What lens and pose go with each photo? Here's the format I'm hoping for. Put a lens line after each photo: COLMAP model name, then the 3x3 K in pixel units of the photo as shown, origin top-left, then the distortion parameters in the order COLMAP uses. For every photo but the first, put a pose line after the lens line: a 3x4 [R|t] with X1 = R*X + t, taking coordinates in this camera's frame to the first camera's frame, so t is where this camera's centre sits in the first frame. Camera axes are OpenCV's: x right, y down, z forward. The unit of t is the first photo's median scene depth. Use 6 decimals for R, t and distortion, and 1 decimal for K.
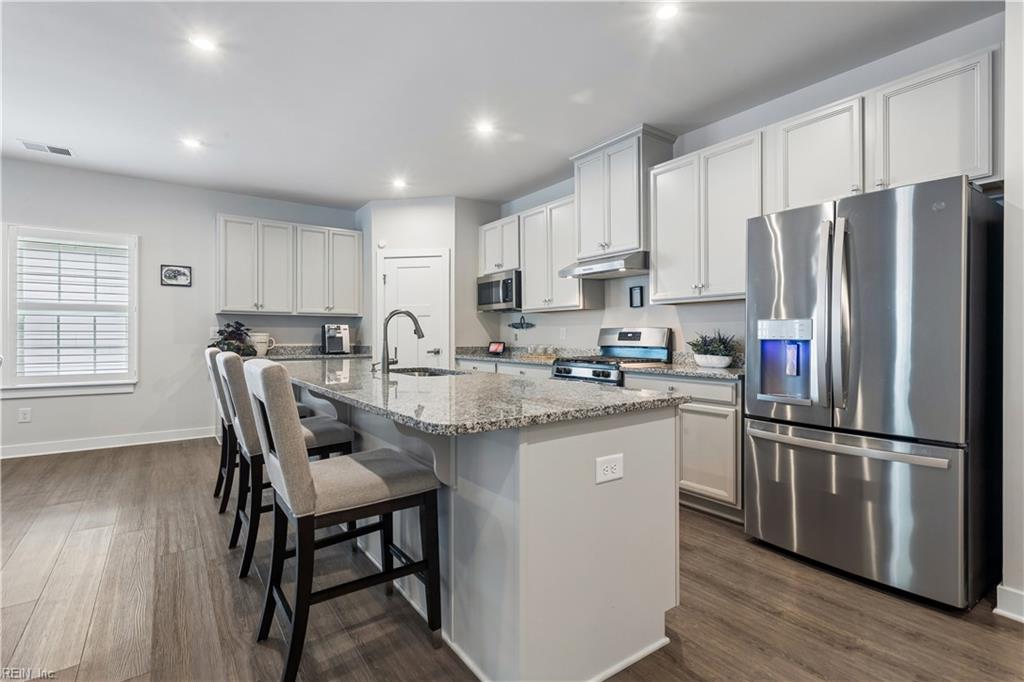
lens RADIAL K [[488.3, 0, 509.5], [0, 488.3, 333.9], [0, 0, 1]] dist [0.003590, 0.000897]
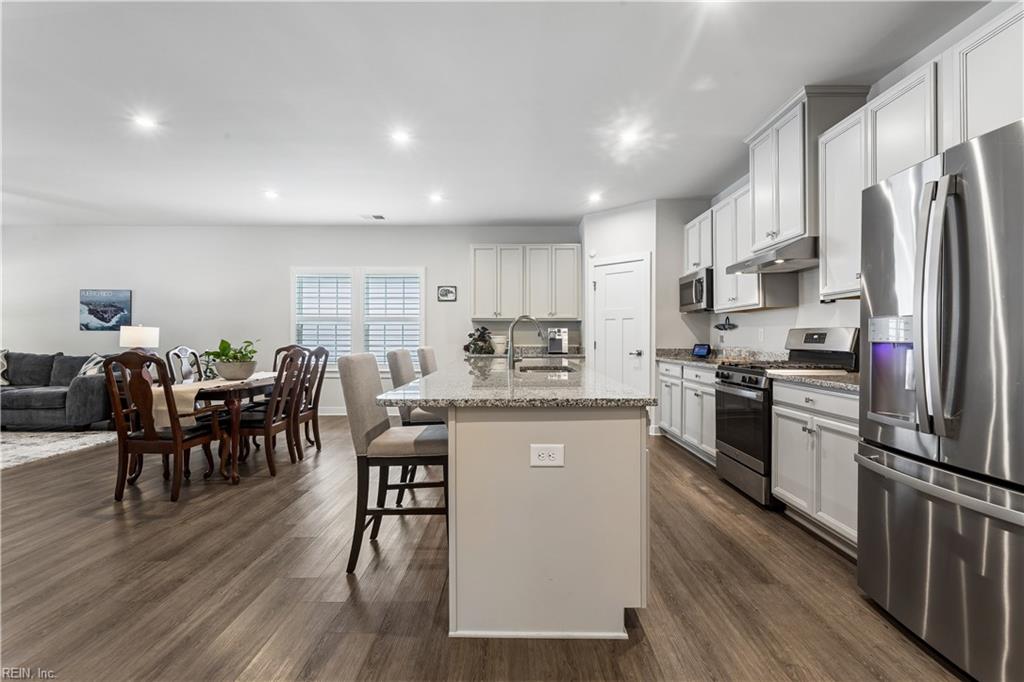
lens RADIAL K [[488.3, 0, 509.5], [0, 488.3, 333.9], [0, 0, 1]] dist [0.003590, 0.000897]
pose [[0.808496, -0.006421, -0.588467, 0.259444], [0.004145, 0.999978, -0.005216, -0.000104], [0.588487, 0.001778, 0.808504, 0.011140]]
